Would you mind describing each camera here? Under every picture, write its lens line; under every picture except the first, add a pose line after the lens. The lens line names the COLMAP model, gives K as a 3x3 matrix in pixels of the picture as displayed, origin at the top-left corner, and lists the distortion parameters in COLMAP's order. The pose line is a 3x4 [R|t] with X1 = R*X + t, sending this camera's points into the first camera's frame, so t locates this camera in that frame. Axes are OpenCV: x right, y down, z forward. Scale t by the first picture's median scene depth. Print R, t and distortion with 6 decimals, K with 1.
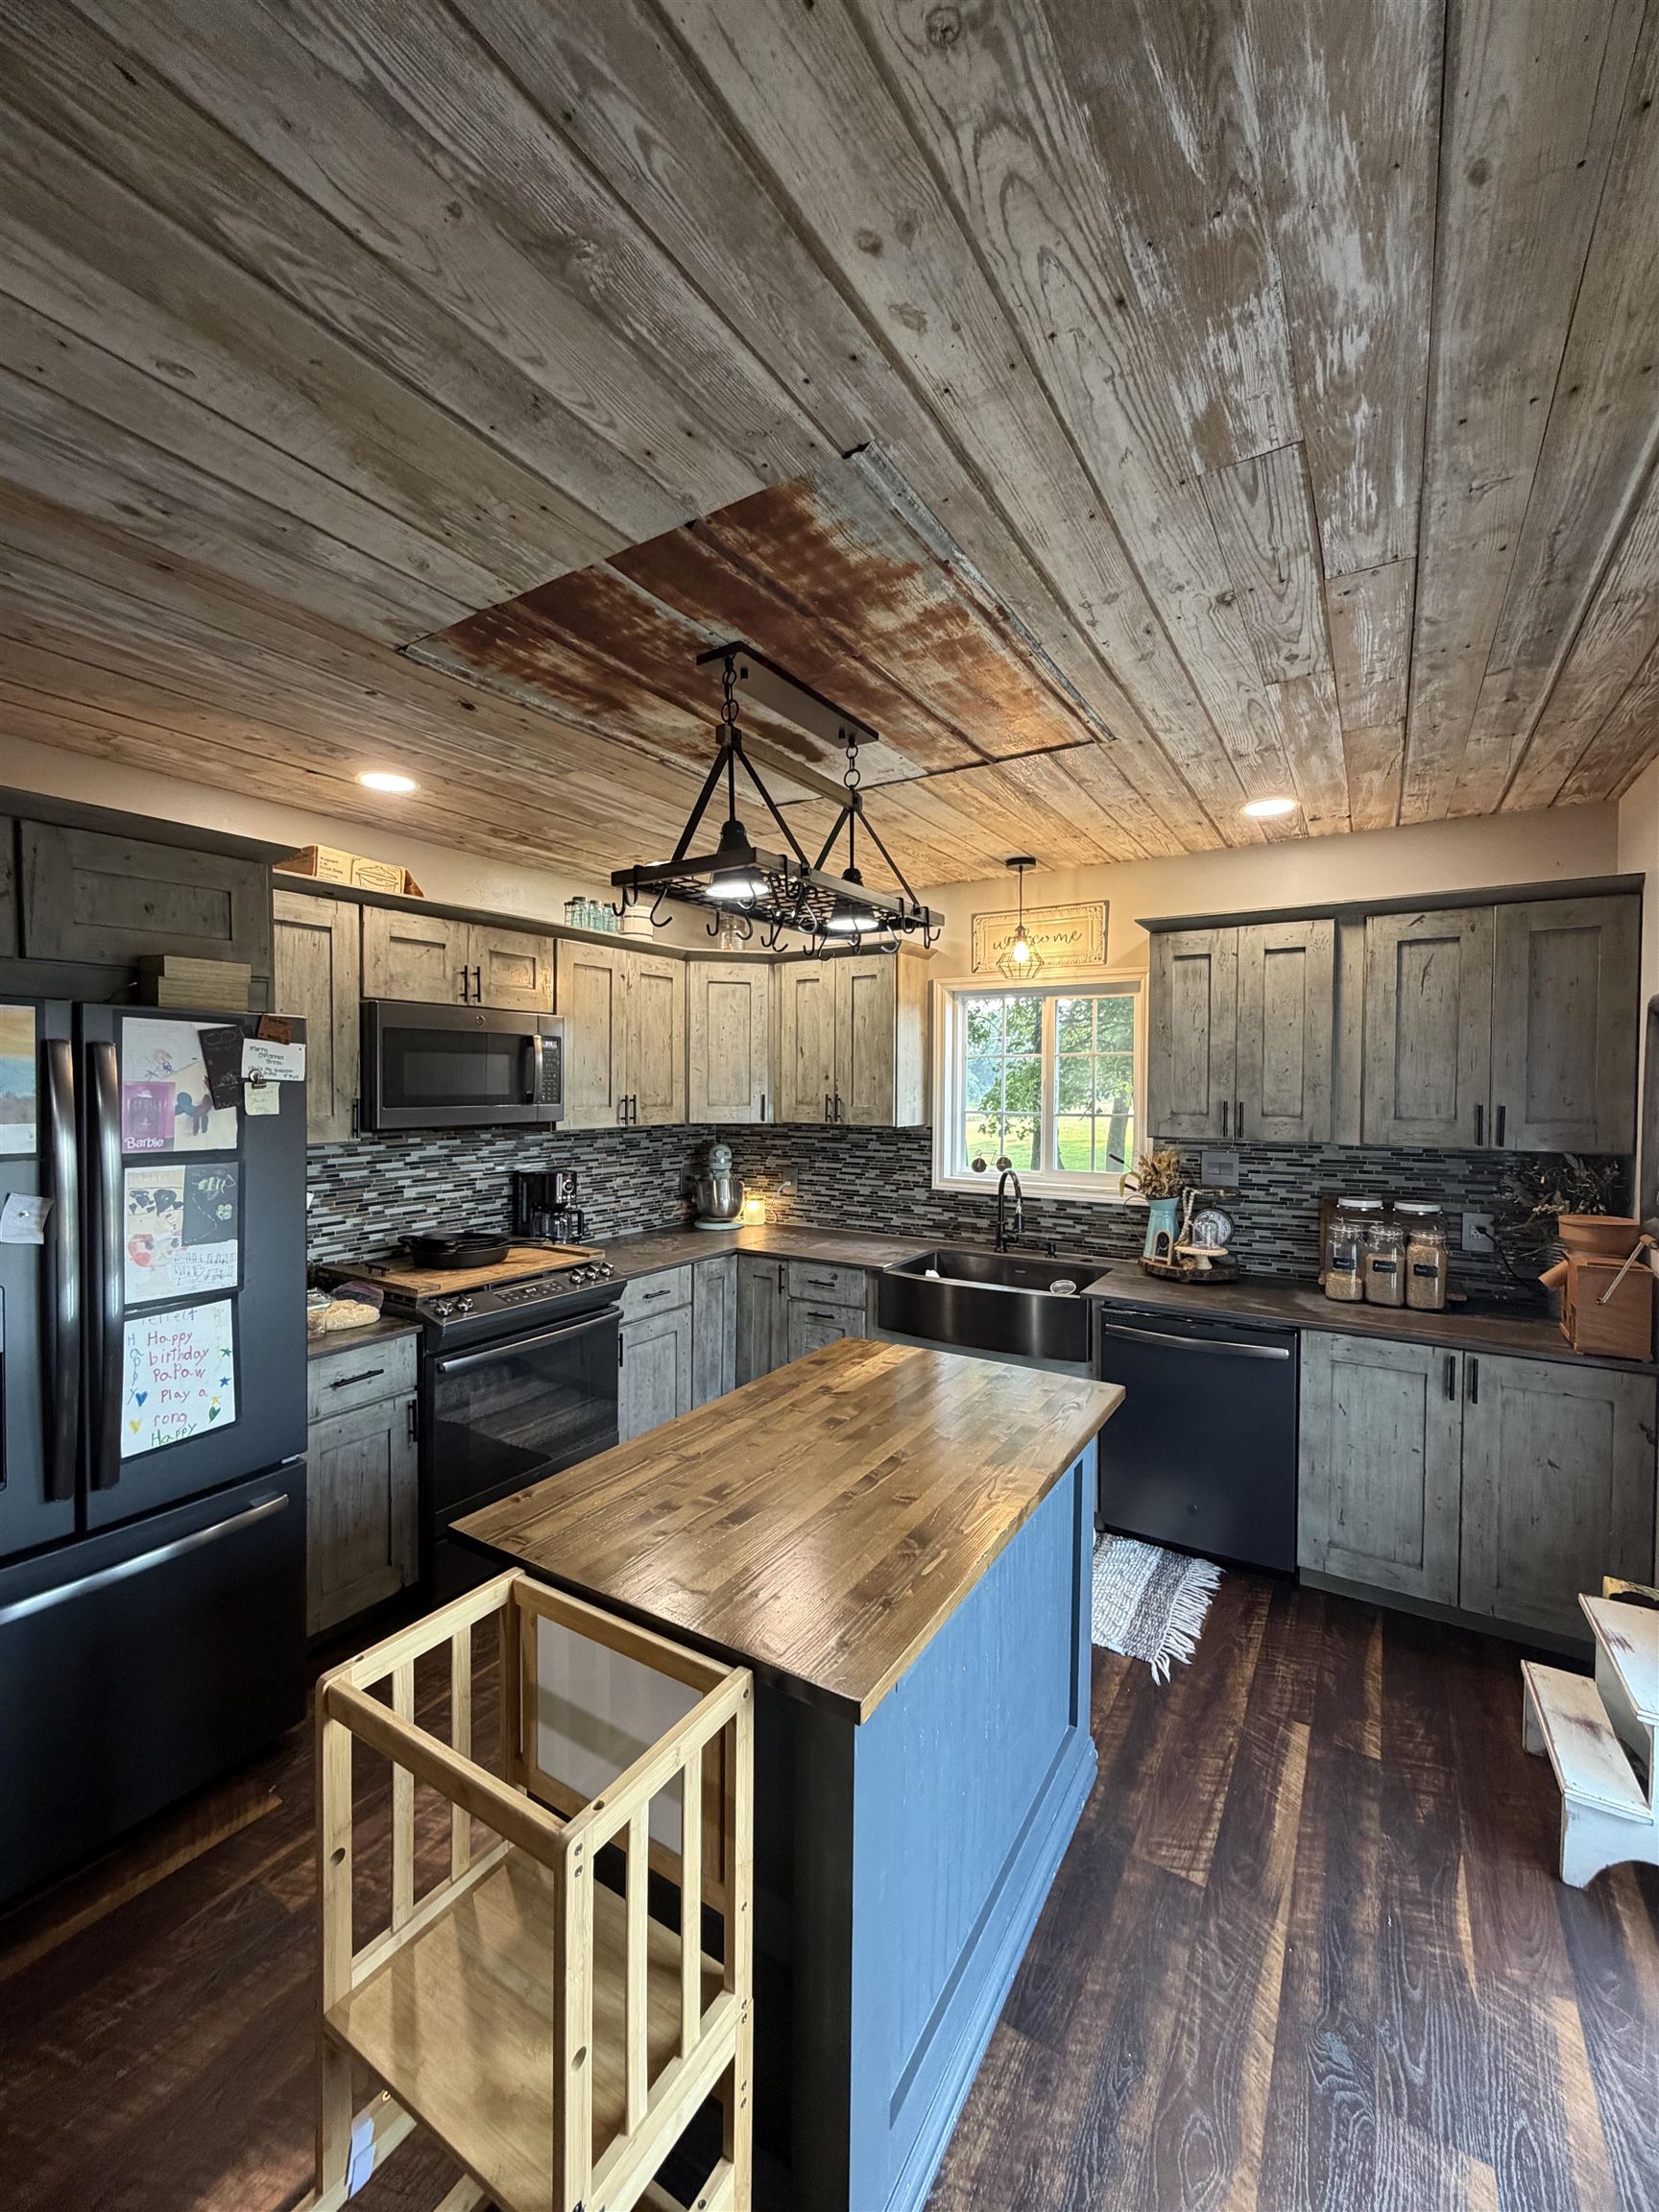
lens RADIAL K [[884.1, 0, 833.0], [0, 884.1, 1100.0], [0, 0, 1]] dist [0.002019, 0.000160]
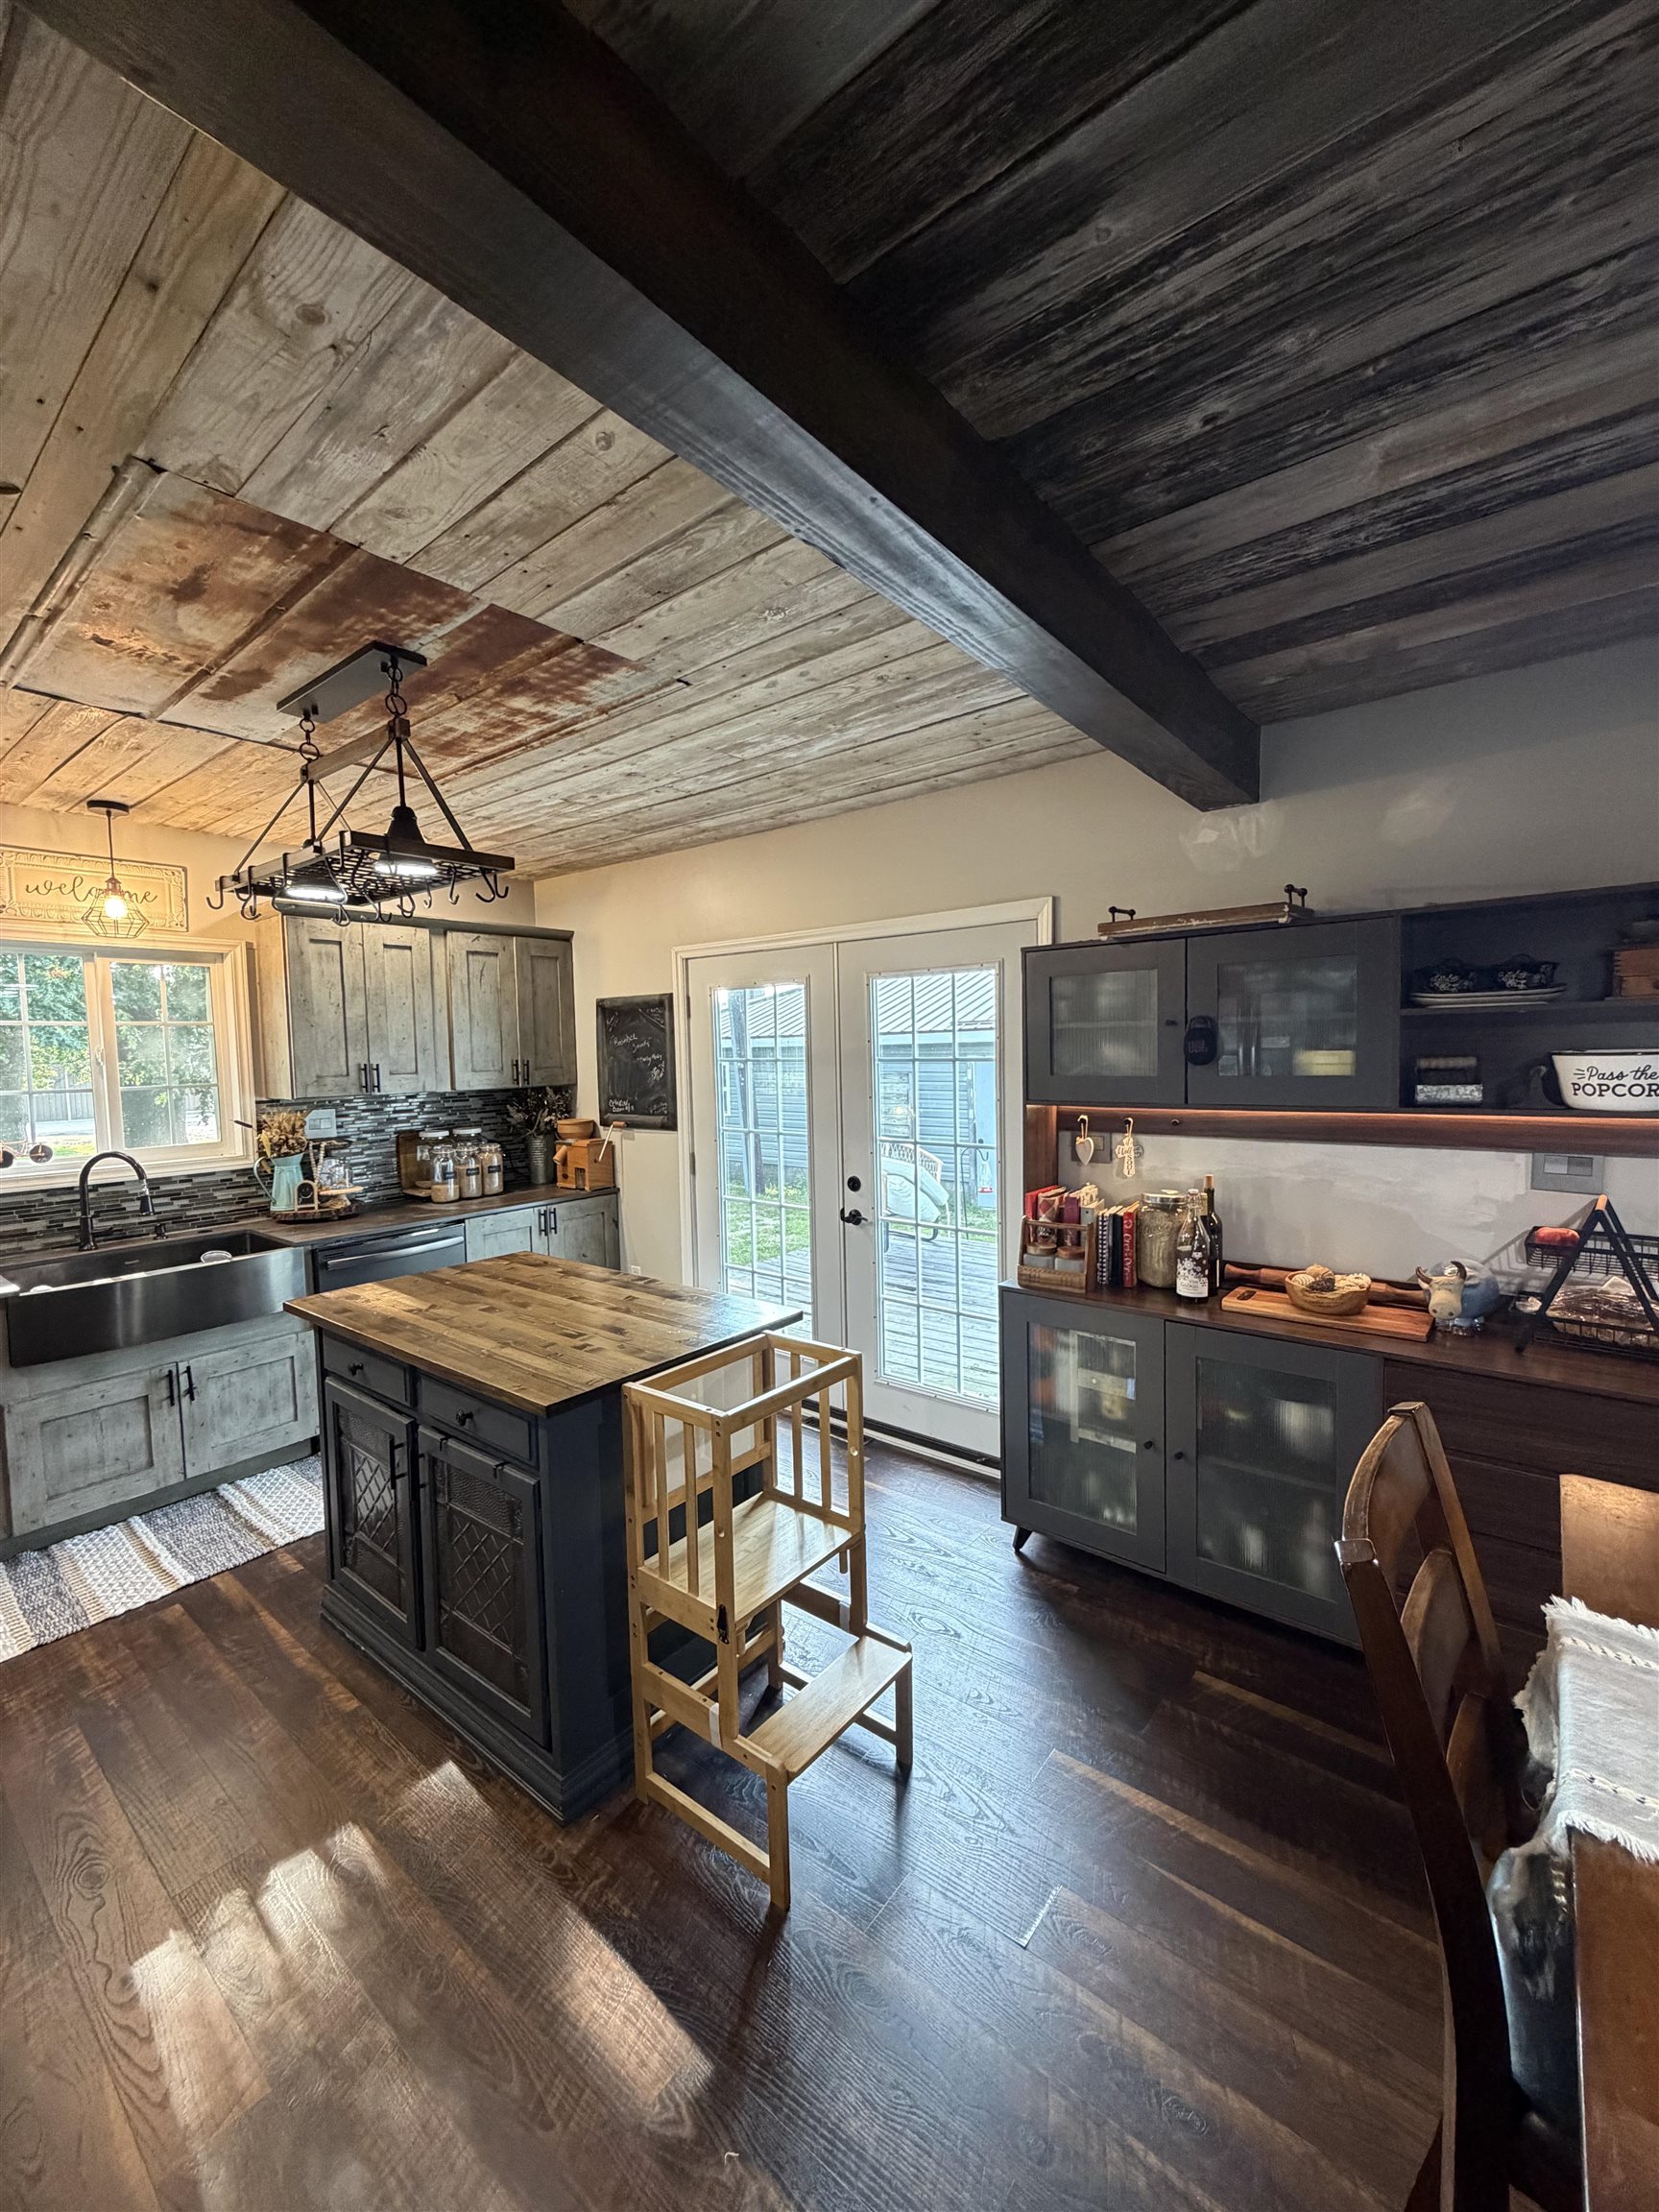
lens RADIAL K [[884.1, 0, 831.6], [0, 884.1, 1105.2], [0, 0, 1]] dist [0.002019, 0.000160]
pose [[0.118946, -0.071366, 0.990333, -0.809239], [0.041586, 0.996896, 0.066844, 0.004086], [-0.992030, 0.033233, 0.121544, 0.236786]]
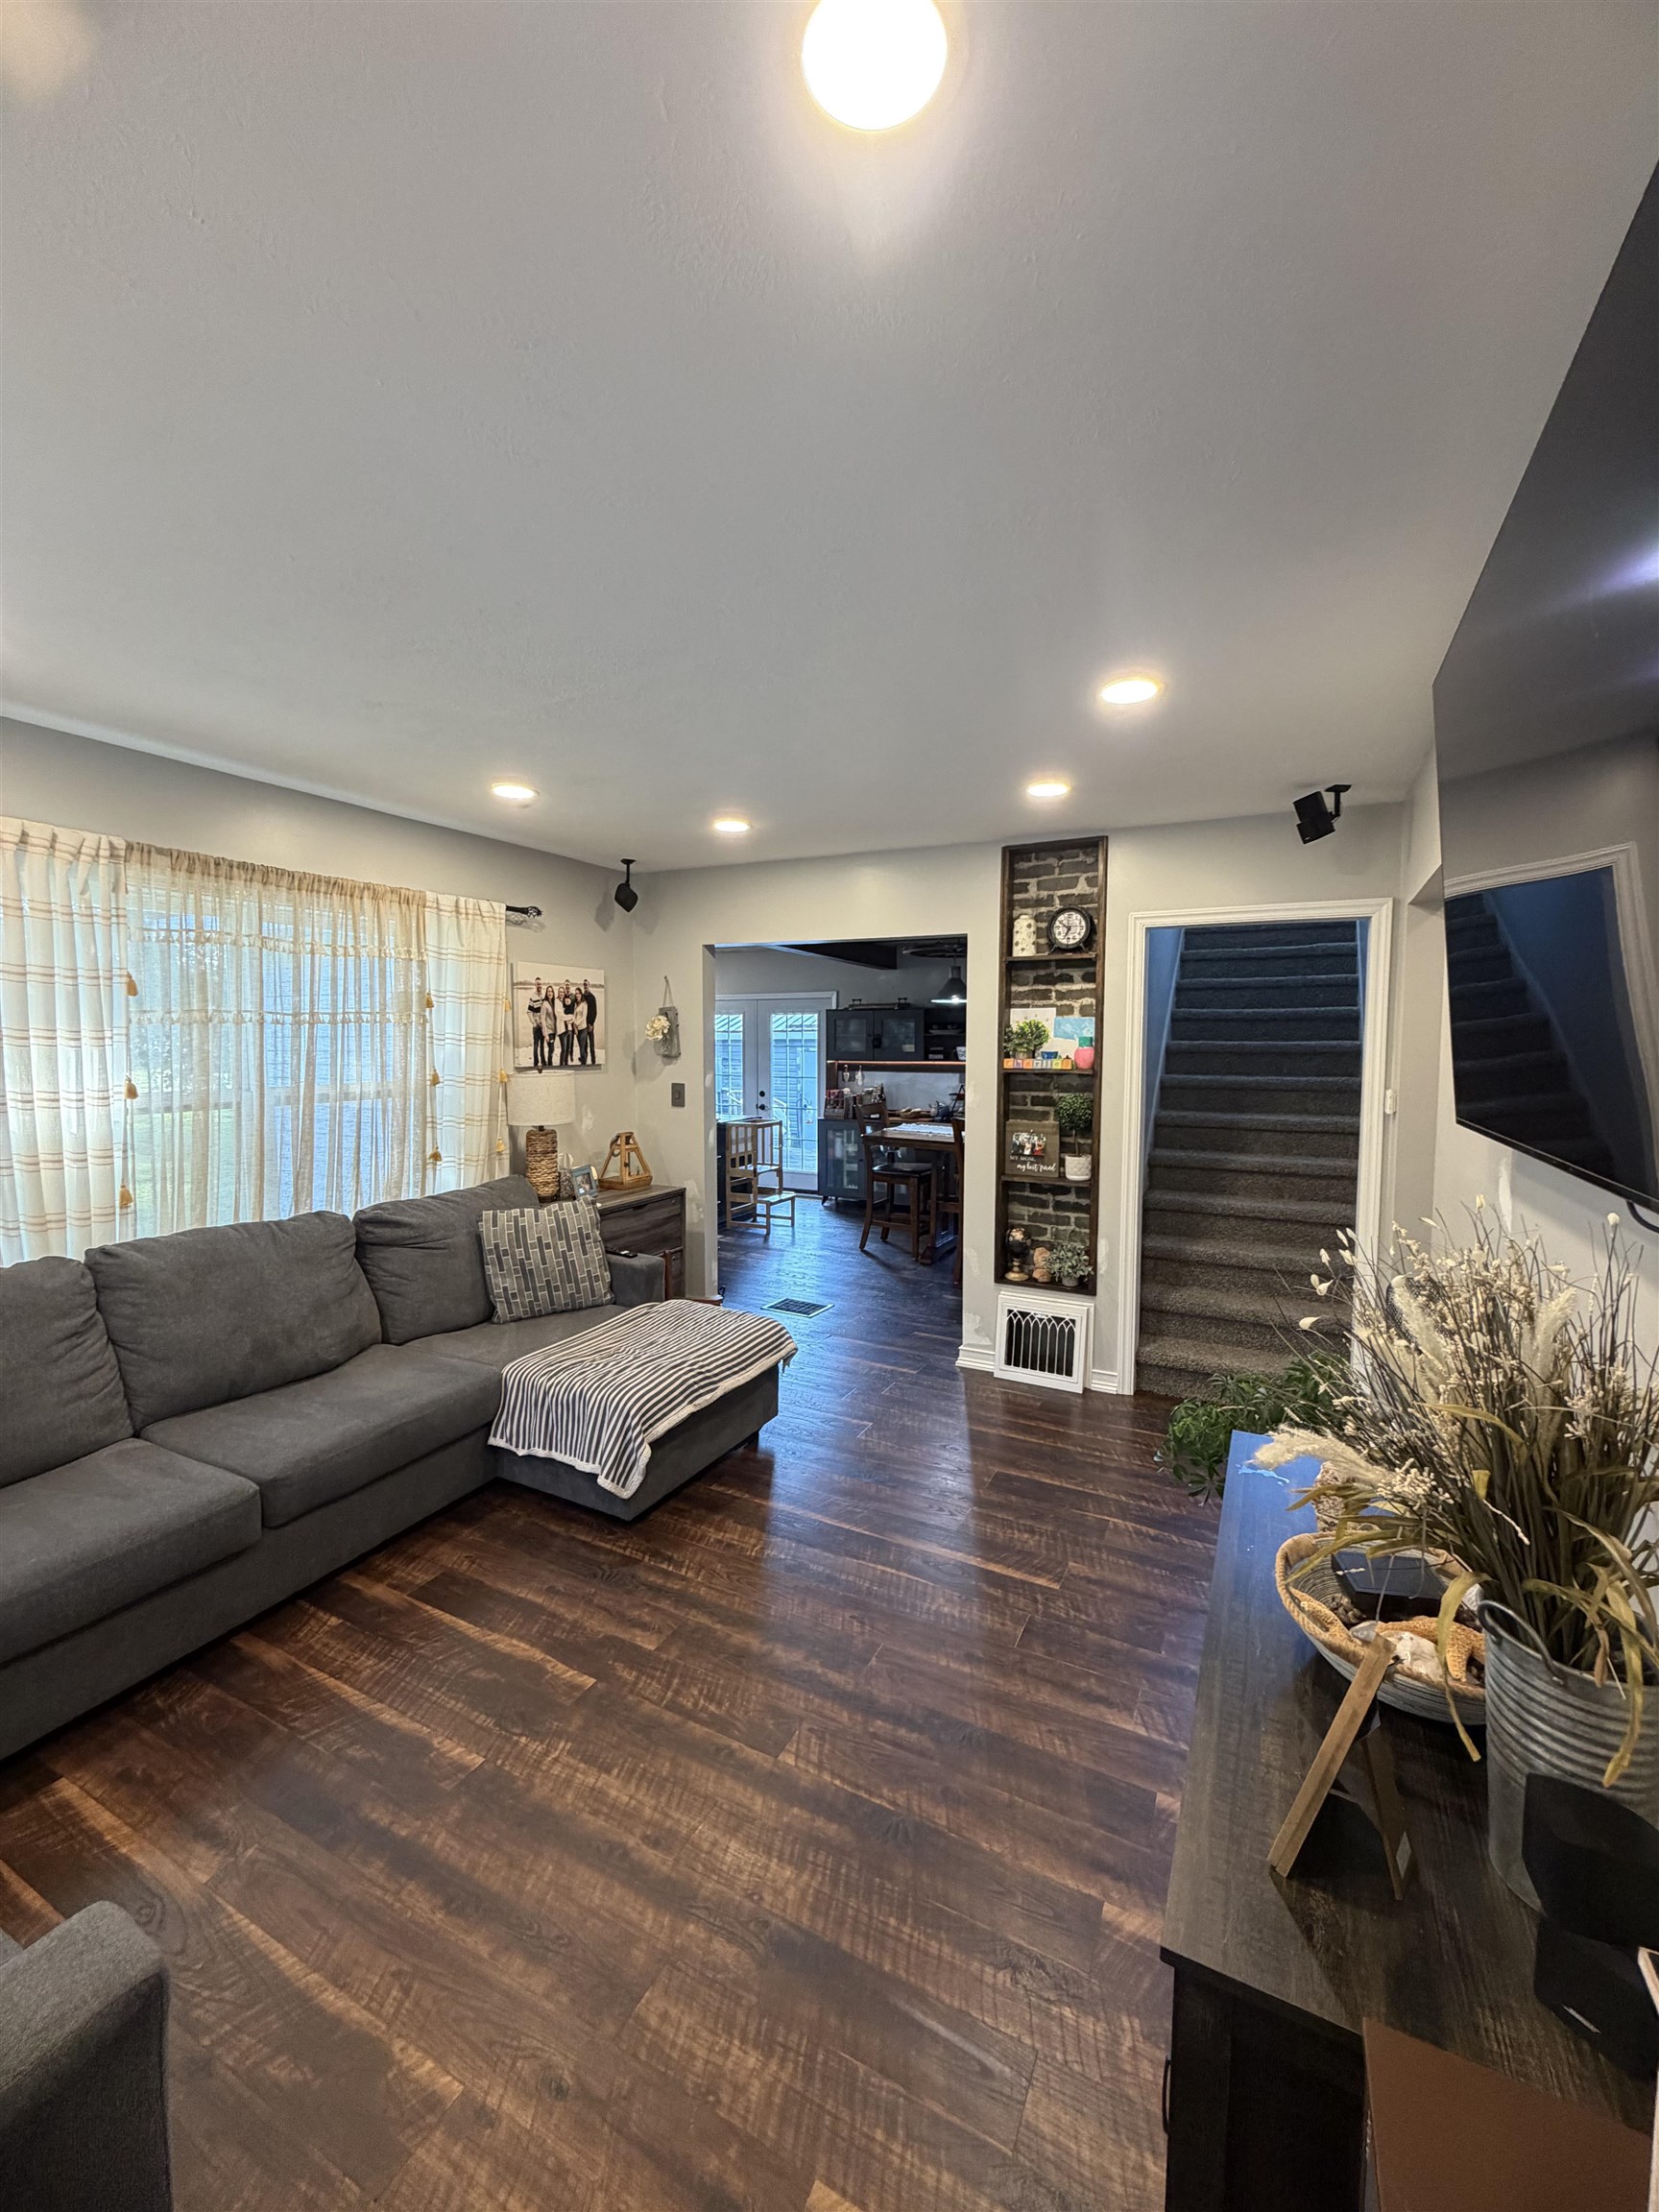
lens RADIAL K [[884.1, 0, 829.5], [0, 884.1, 1104.2], [0, 0, 1]] dist [0.002019, 0.000160]
pose [[-0.073931, -0.074237, 0.994496, -2.718795], [0.016097, 0.997007, 0.075621, -0.001200], [-0.997133, 0.021599, -0.072515, 0.348714]]
